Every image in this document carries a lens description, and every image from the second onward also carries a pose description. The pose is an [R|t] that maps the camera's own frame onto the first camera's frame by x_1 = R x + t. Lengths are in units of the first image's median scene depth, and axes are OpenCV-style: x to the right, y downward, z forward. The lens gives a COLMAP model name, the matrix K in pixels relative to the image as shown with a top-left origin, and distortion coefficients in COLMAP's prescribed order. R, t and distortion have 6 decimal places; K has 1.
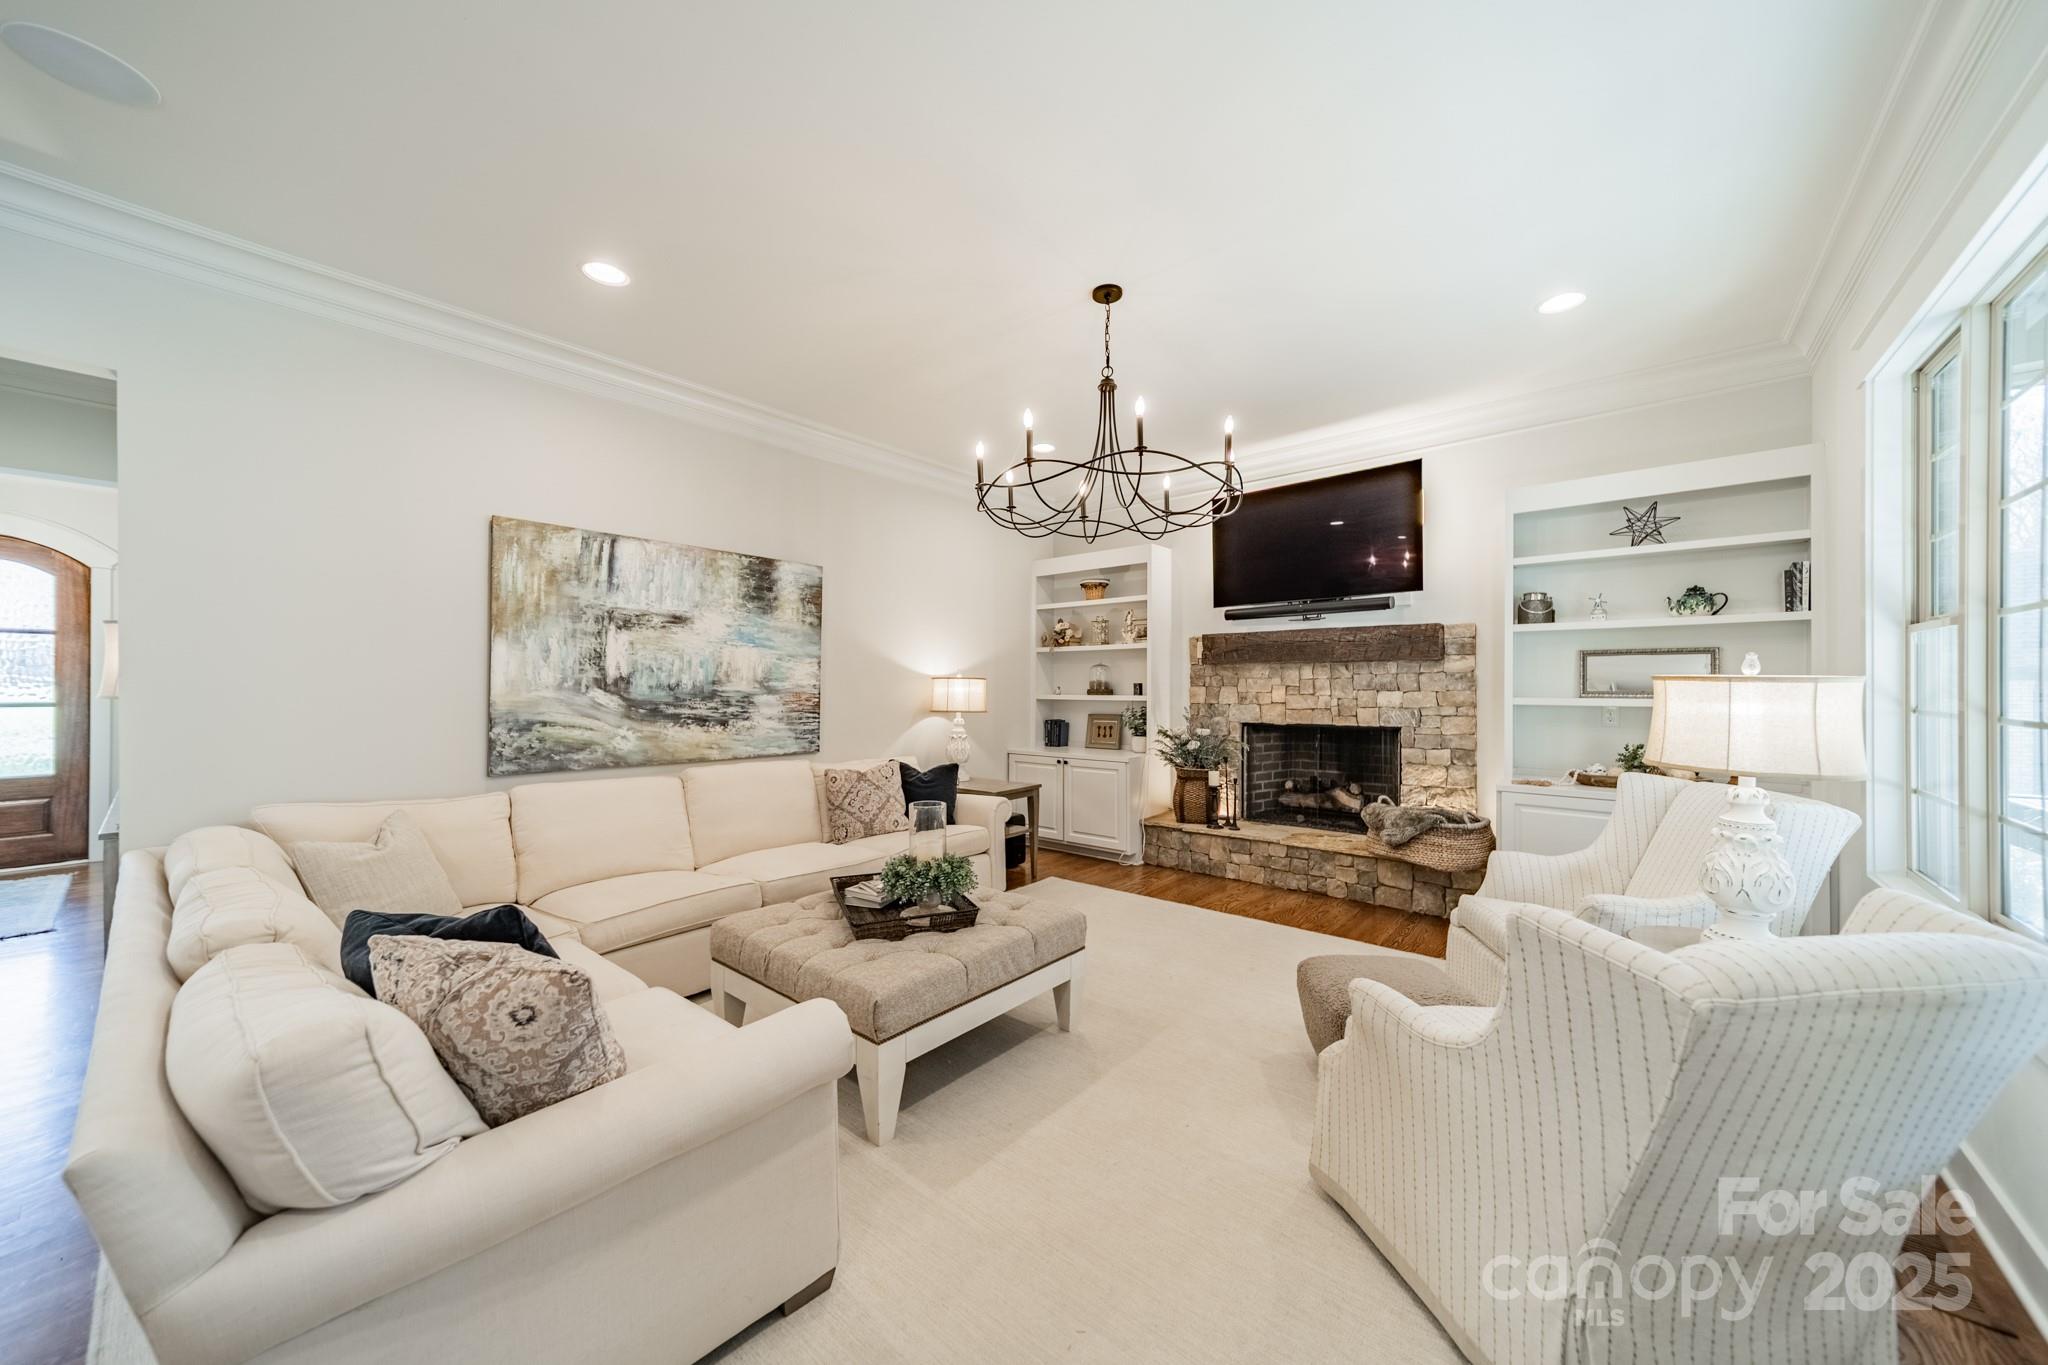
lens RADIAL K [[717.3, 0, 1026.4], [0, 717.3, 682.6], [0, 0, 1]] dist [0.008483, -0.000305]
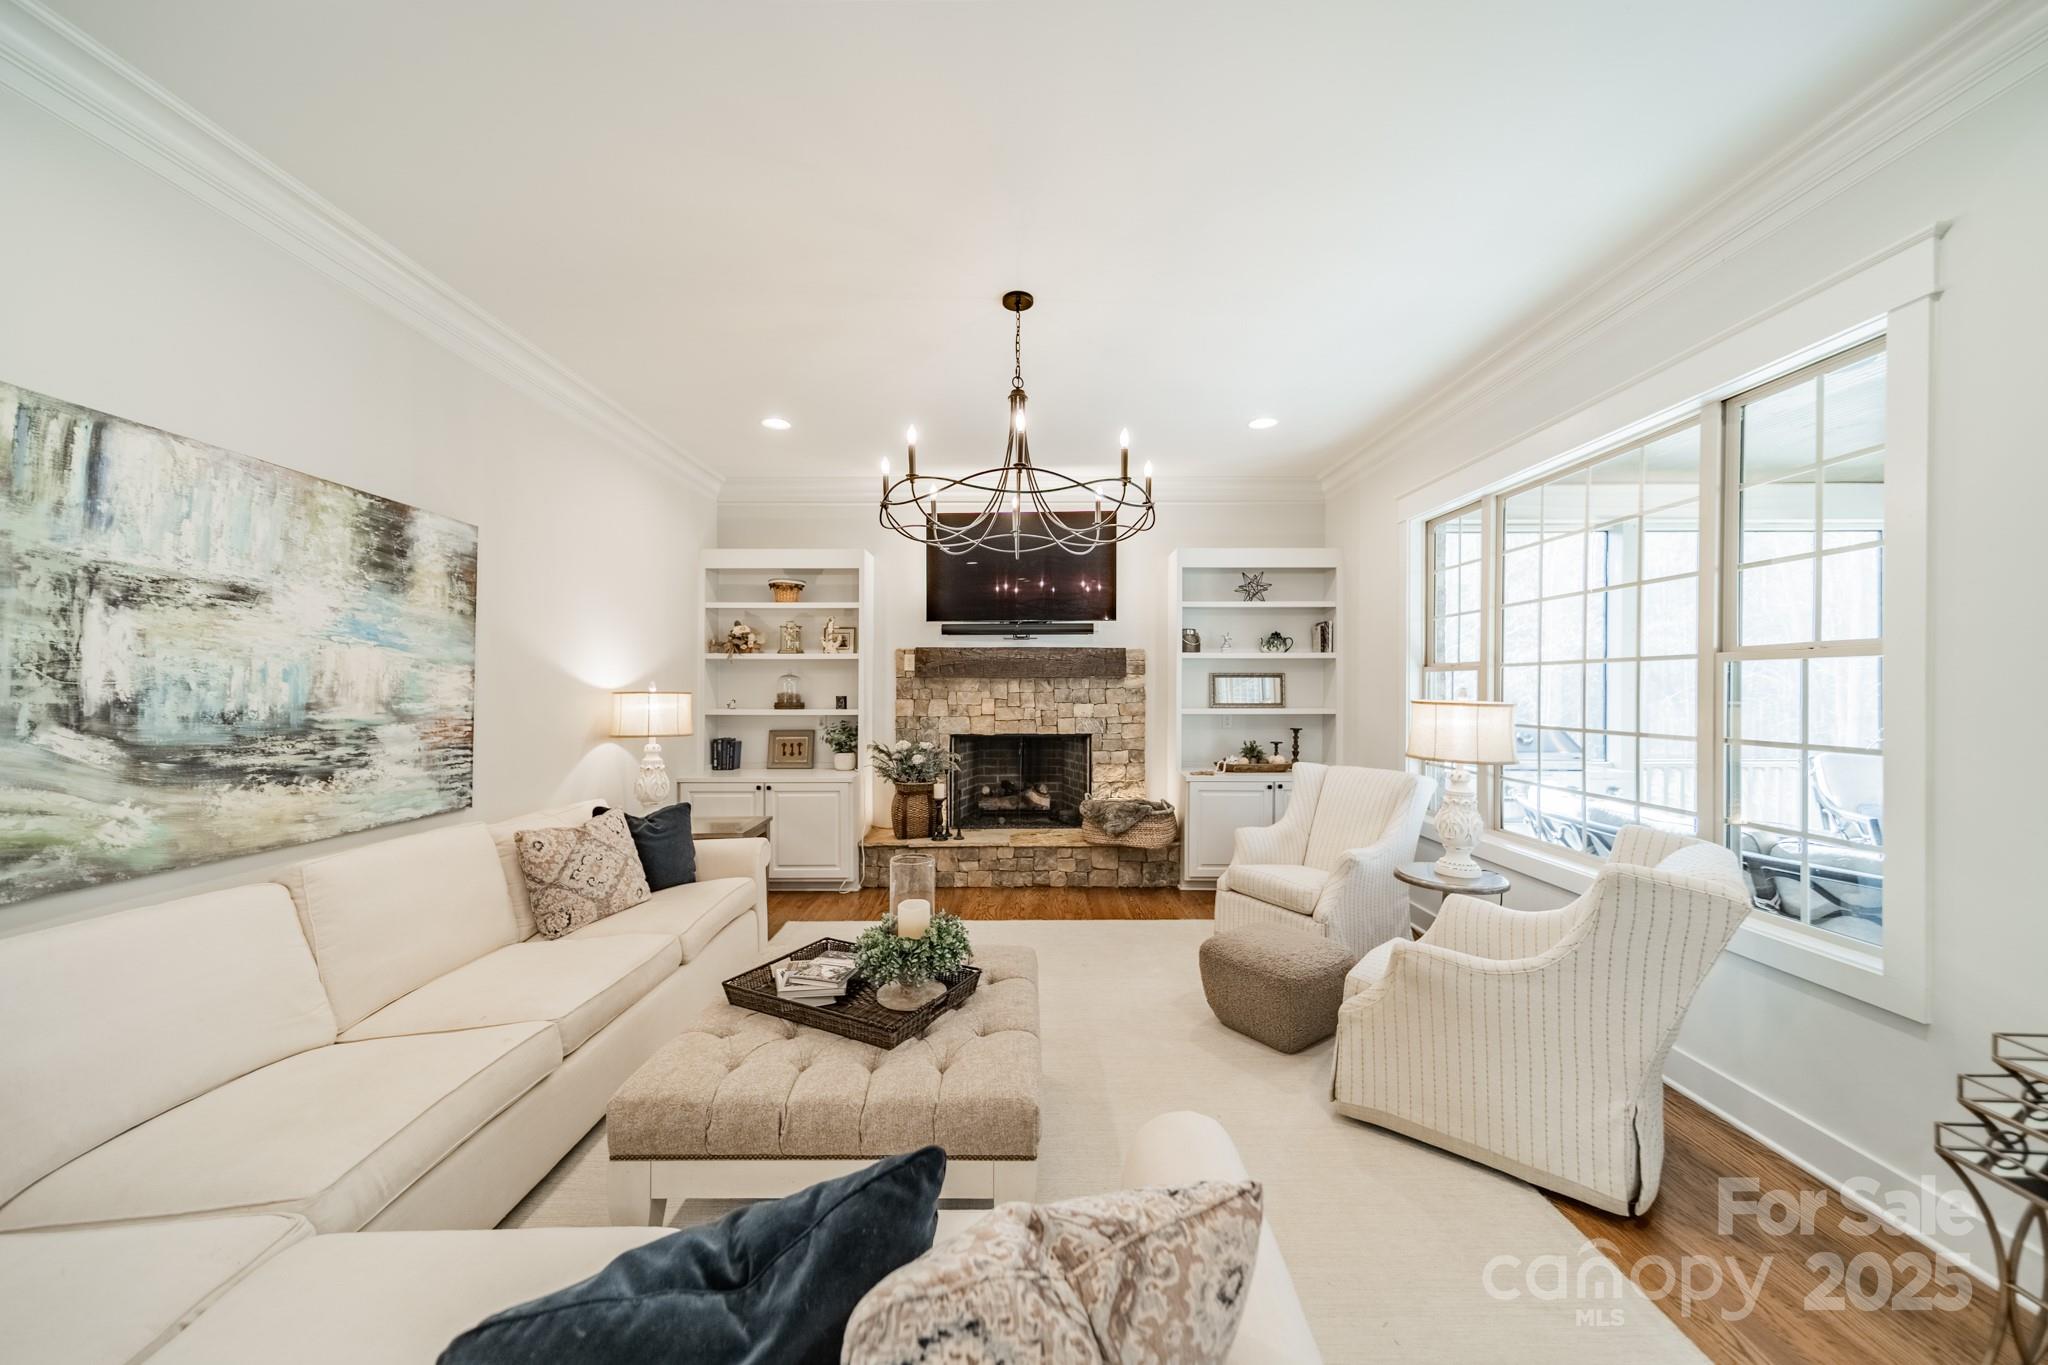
lens RADIAL K [[717.3, 0, 1022.9], [0, 717.3, 690.0], [0, 0, 1]] dist [0.008483, -0.000305]
pose [[0.764238, -0.000827, 0.644934, -0.346154], [-0.004249, 0.999971, 0.006317, -0.018297], [-0.644920, -0.007567, 0.764213, 0.176926]]
